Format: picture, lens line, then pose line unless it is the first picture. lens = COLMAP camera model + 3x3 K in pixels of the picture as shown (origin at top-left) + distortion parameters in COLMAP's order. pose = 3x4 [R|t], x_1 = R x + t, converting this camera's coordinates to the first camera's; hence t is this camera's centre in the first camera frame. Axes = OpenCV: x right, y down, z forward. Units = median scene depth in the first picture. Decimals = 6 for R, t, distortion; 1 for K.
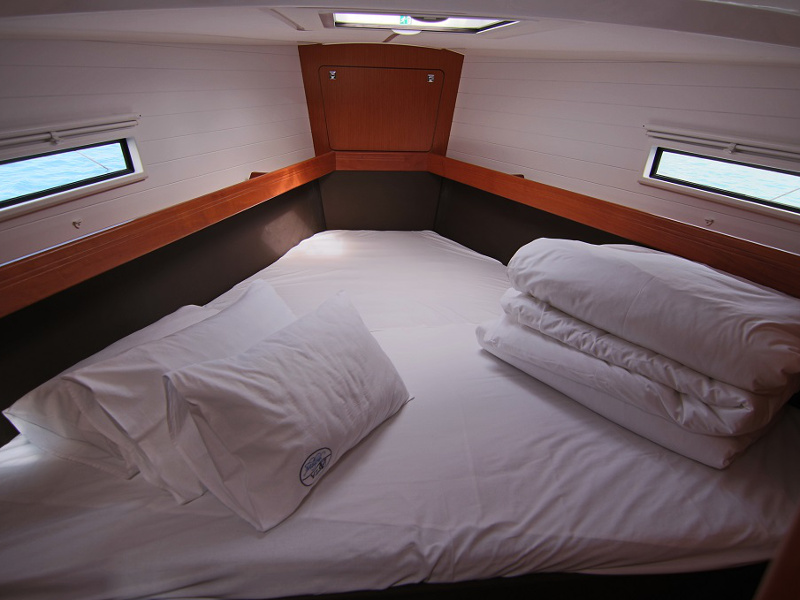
lens RADIAL K [[433.7, 0, 386.7], [0, 433.7, 300.1], [0, 0, 1]] dist [0.004428, -0.029469]
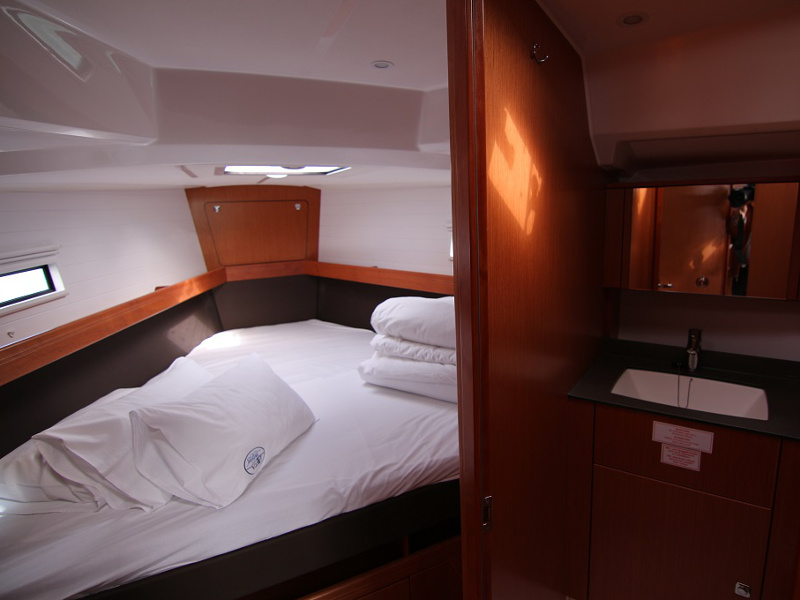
lens RADIAL K [[433.7, 0, 386.7], [0, 433.7, 300.1], [0, 0, 1]] dist [0.004428, -0.029469]
pose [[0.955478, -0.114927, 0.271762, -0.058322], [0.182396, 0.954029, -0.237824, 0.223903], [-0.231936, 0.276804, 0.932516, -0.386693]]
